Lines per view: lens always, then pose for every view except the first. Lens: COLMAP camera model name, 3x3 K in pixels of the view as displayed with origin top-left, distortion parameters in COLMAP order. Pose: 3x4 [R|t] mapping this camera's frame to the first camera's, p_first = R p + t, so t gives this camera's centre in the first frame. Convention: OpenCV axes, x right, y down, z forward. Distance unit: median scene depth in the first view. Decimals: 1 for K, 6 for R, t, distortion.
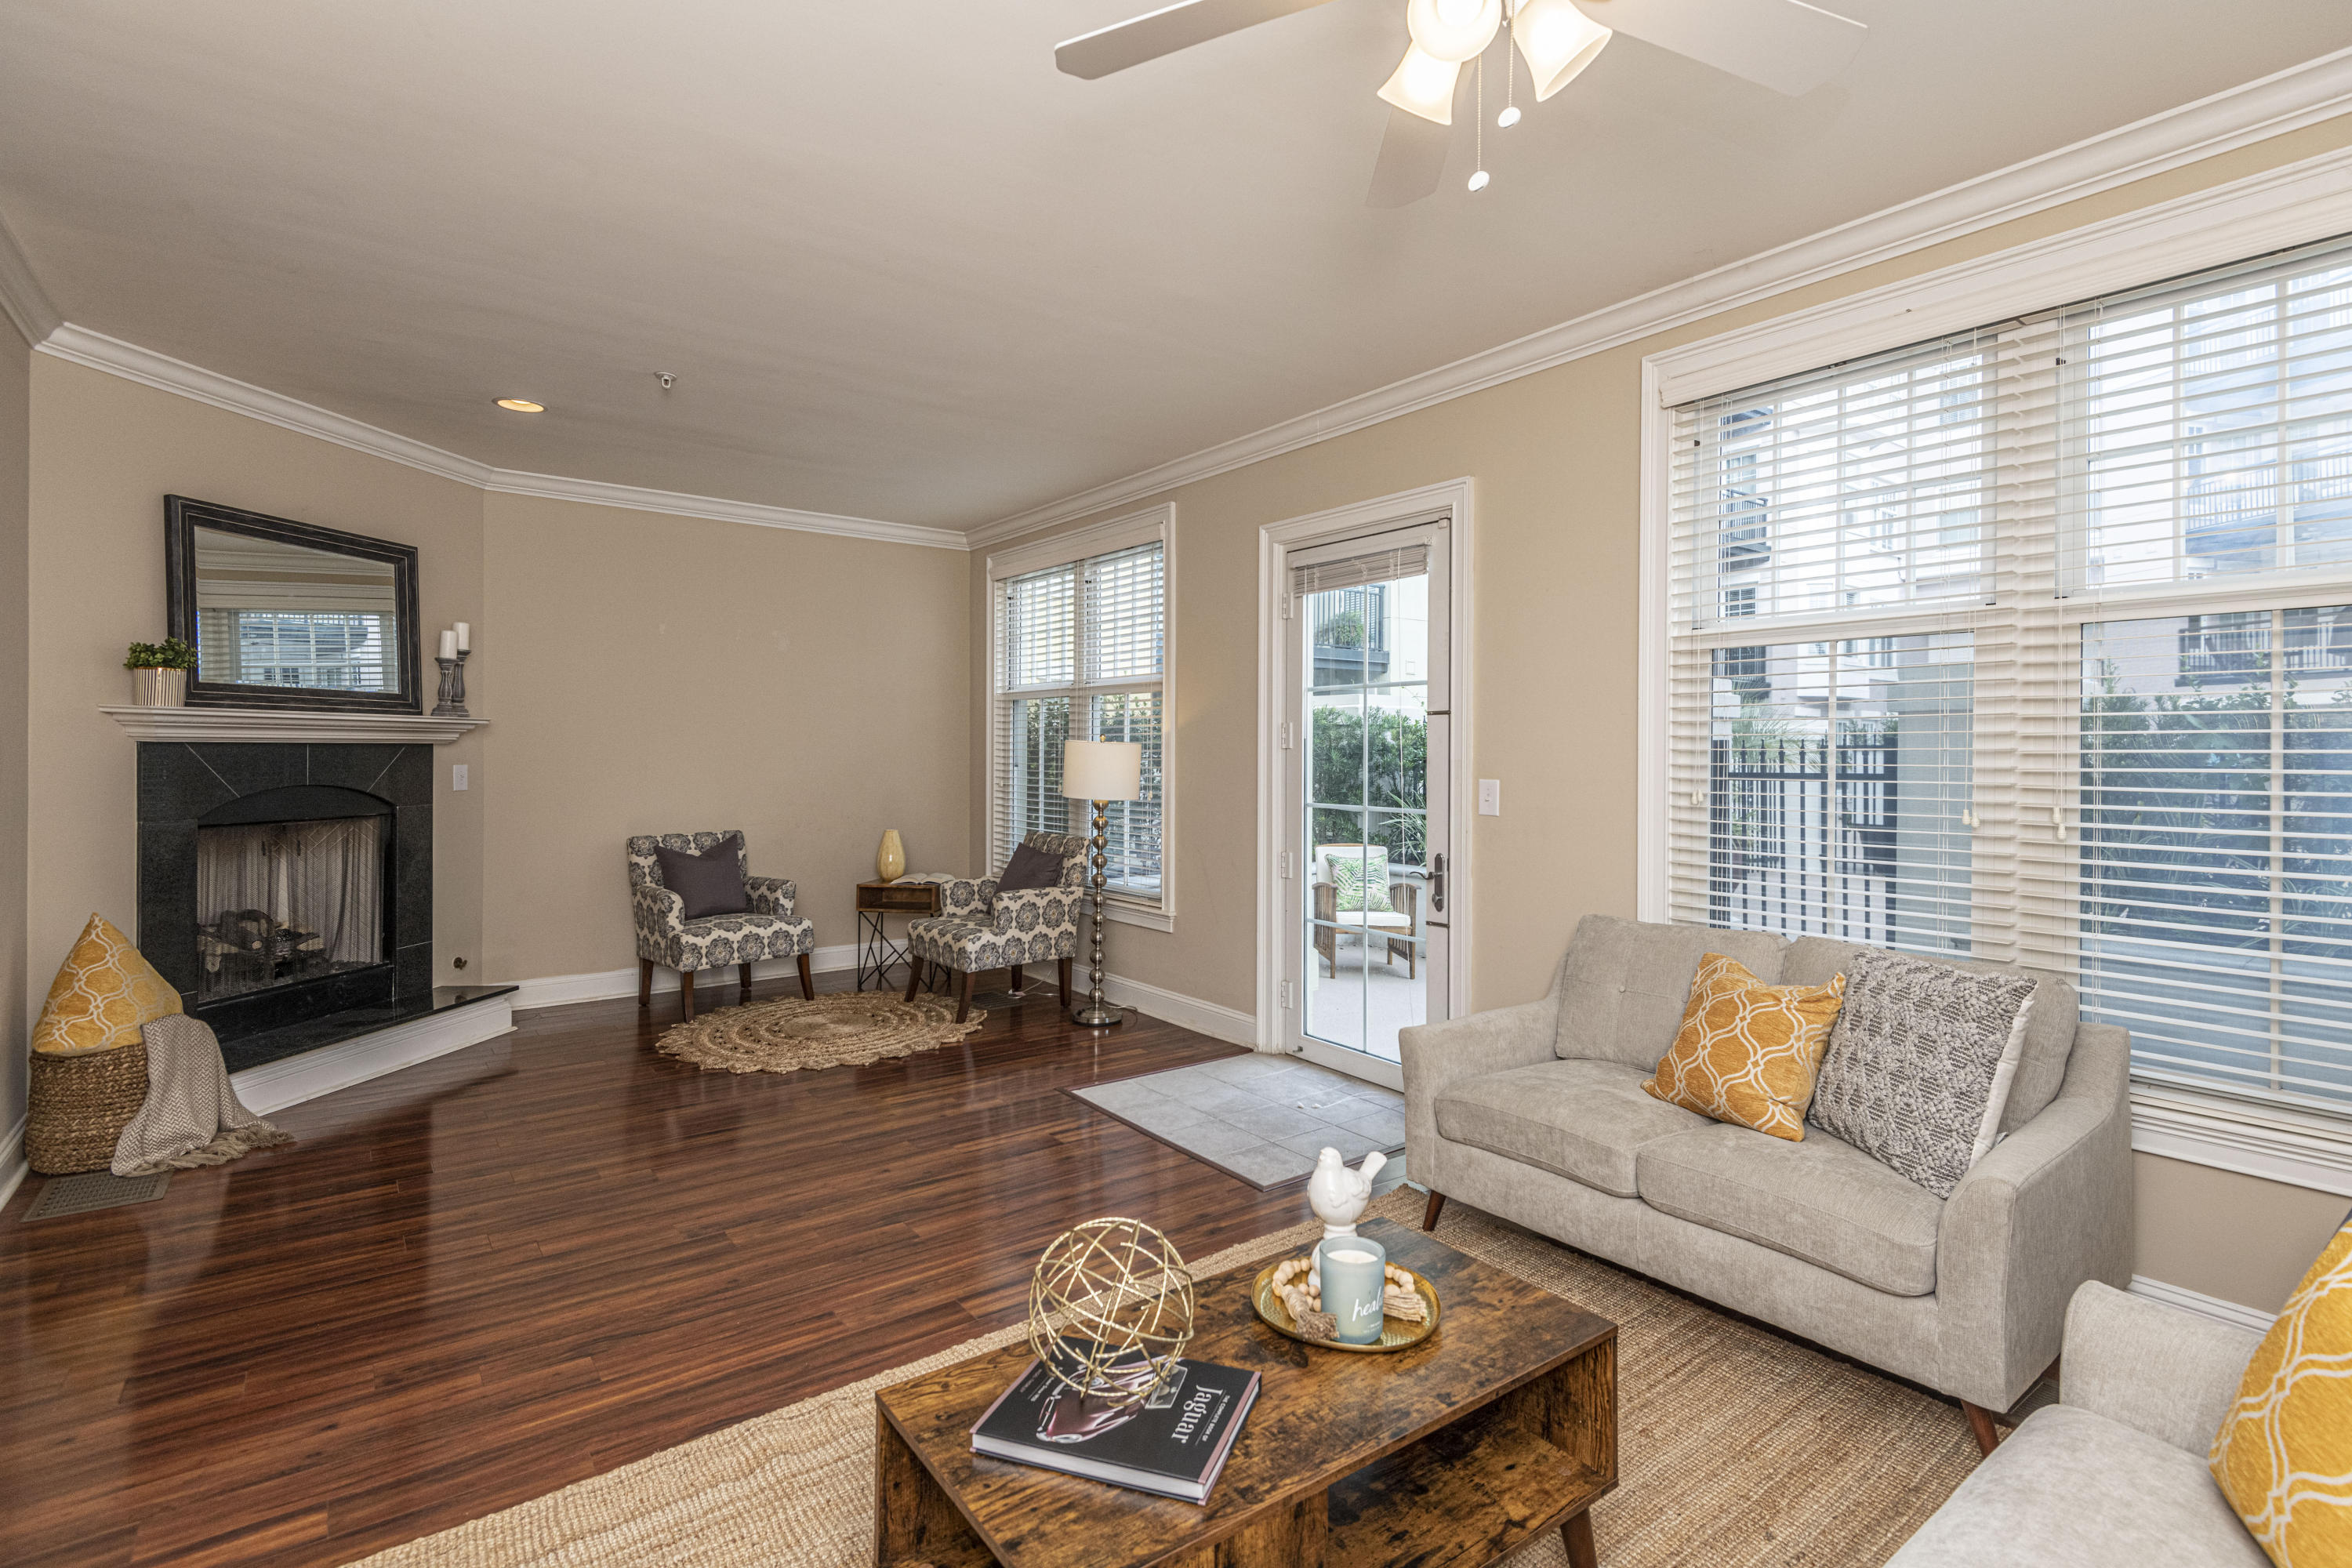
lens RADIAL K [[1106.2, 0, 1182.8], [0, 1106.2, 757.5], [0, 0, 1]] dist [0.016181, -0.000217]
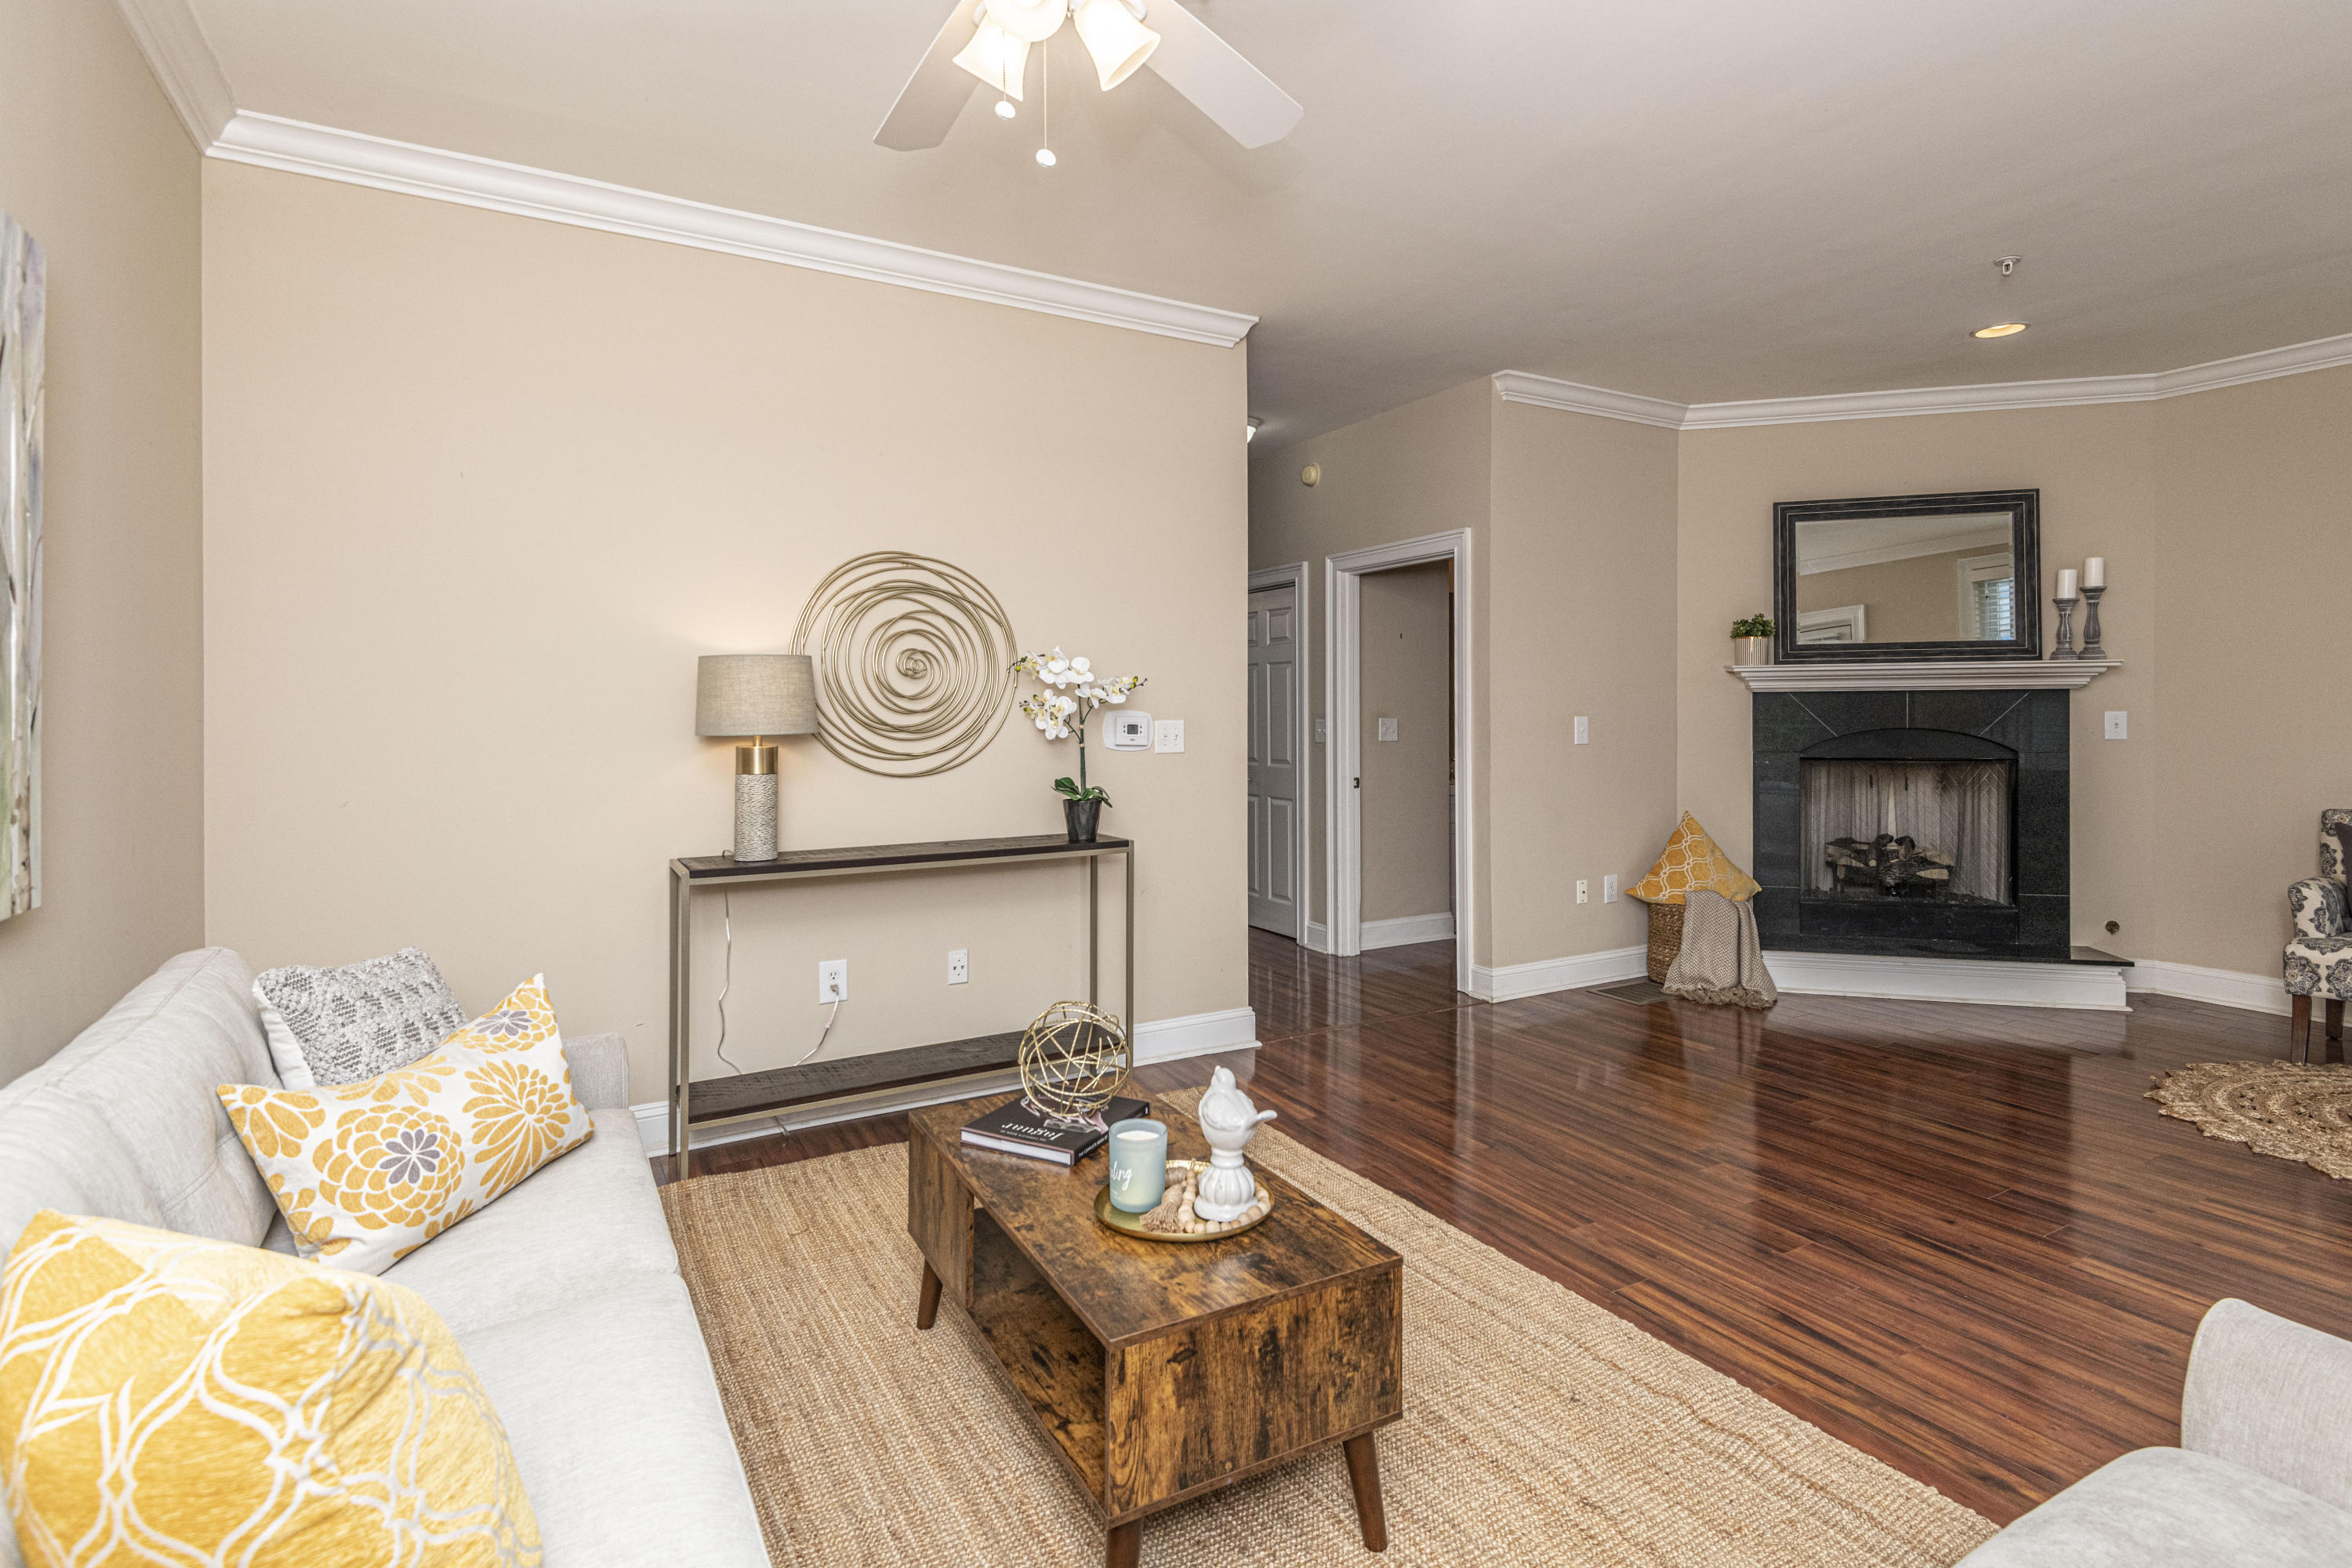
lens RADIAL K [[1132.3, 0, 1182.6], [0, 1132.3, 718.9], [0, 0, 1]] dist [0.036655, -0.024950]
pose [[-0.123861, 0.007270, -0.992273, 0.417869], [-0.001729, 0.999970, 0.007543, 0.007879], [0.992298, 0.002650, -0.123845, 0.389278]]
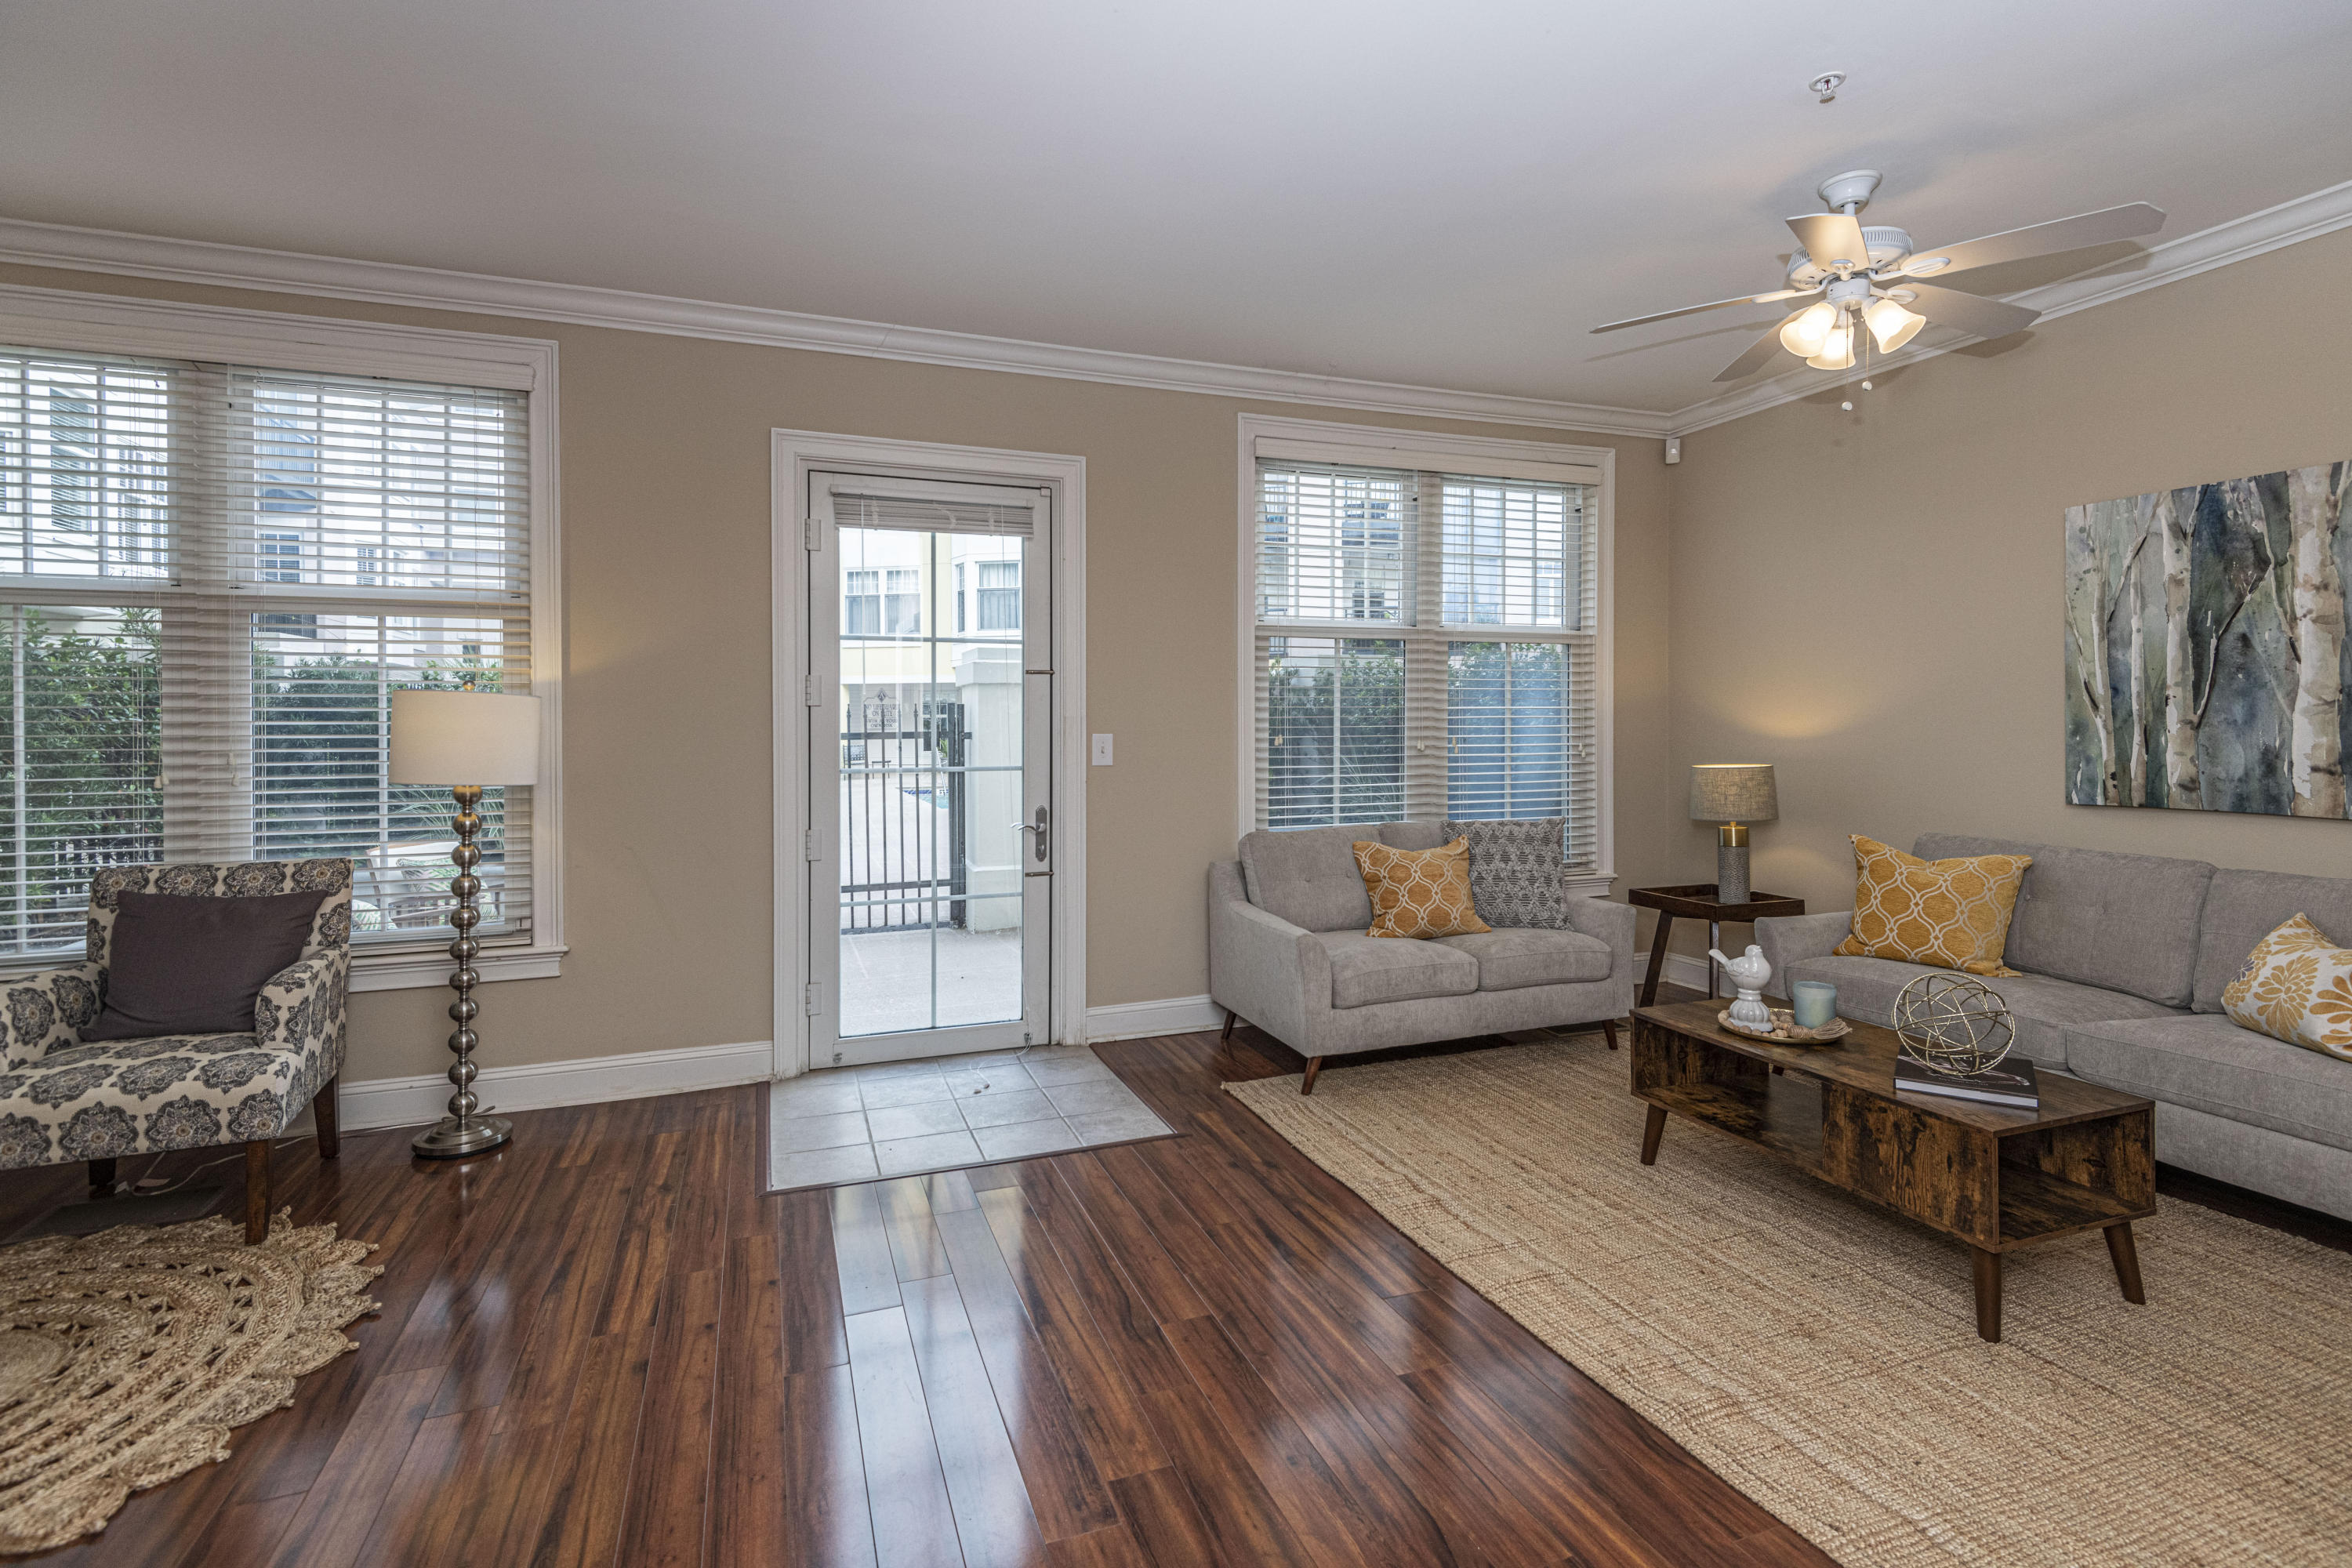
lens RADIAL K [[1091.5, 0, 1143.7], [0, 1091.5, 739.5], [0, 0, 1]] dist [0.031413, 0.000021]
pose [[0.299961, -0.010676, 0.953892, -0.590732], [0.014206, 0.999876, 0.006723, 0.014530], [-0.953846, 0.011534, 0.300075, 0.486321]]
